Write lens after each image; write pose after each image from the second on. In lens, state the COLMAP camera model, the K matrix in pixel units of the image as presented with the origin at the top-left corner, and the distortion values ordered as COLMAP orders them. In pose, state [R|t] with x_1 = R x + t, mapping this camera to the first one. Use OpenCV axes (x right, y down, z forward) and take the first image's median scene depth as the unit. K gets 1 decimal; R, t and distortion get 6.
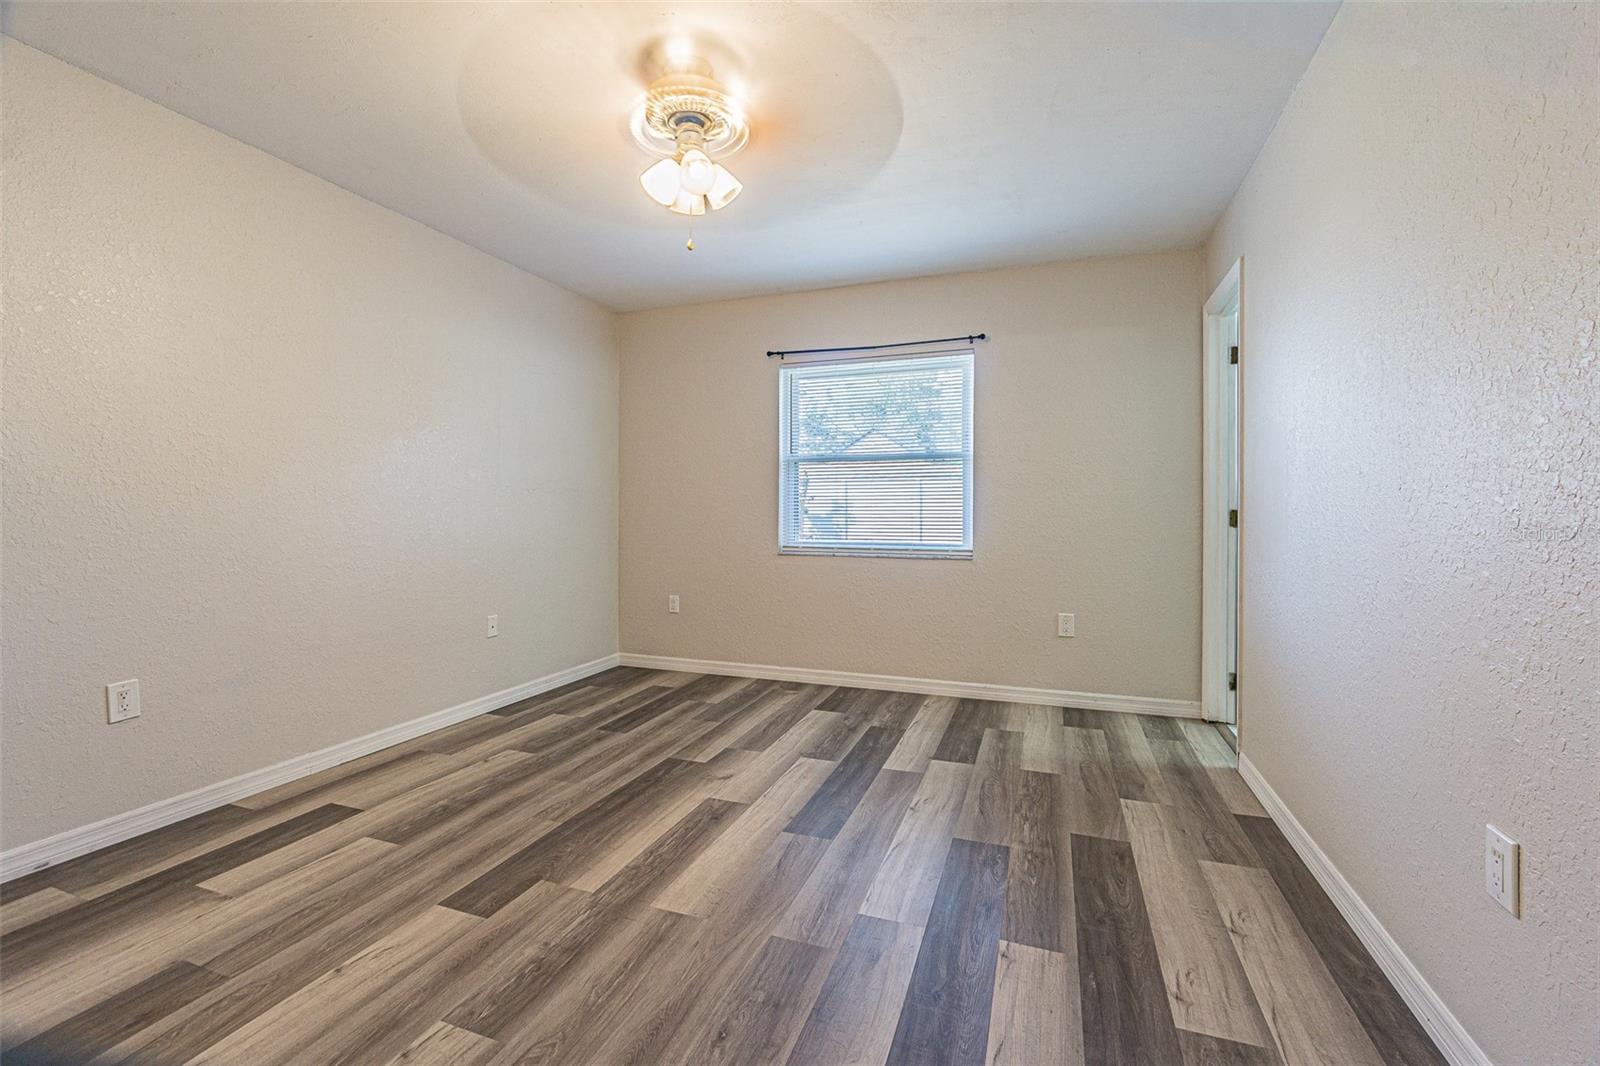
lens RADIAL K [[684.8, 0, 794.4], [0, 684.8, 525.5], [0, 0, 1]] dist [-0.001165, 0.000126]
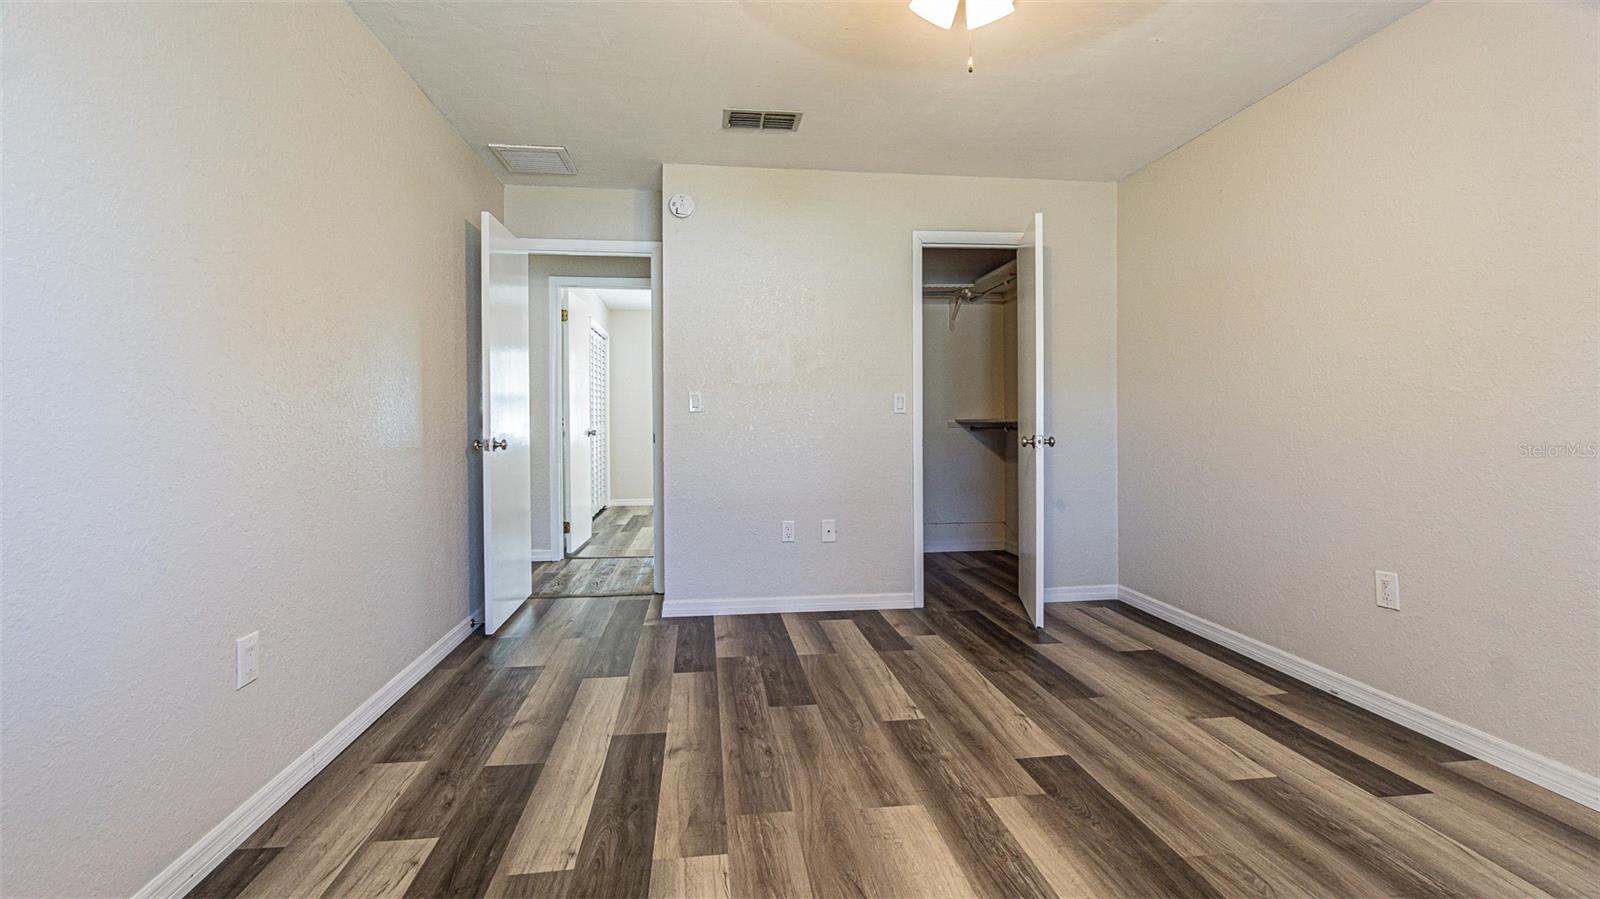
lens RADIAL K [[686.1, 0, 792.3], [0, 686.1, 437.8], [0, 0, 1]] dist [-0.001134, 0.000116]
pose [[-0.883042, 0.014433, -0.469072, 0.429325], [-0.007448, 0.998970, 0.044758, -0.032307], [0.469234, 0.043017, -0.882025, 1.785798]]
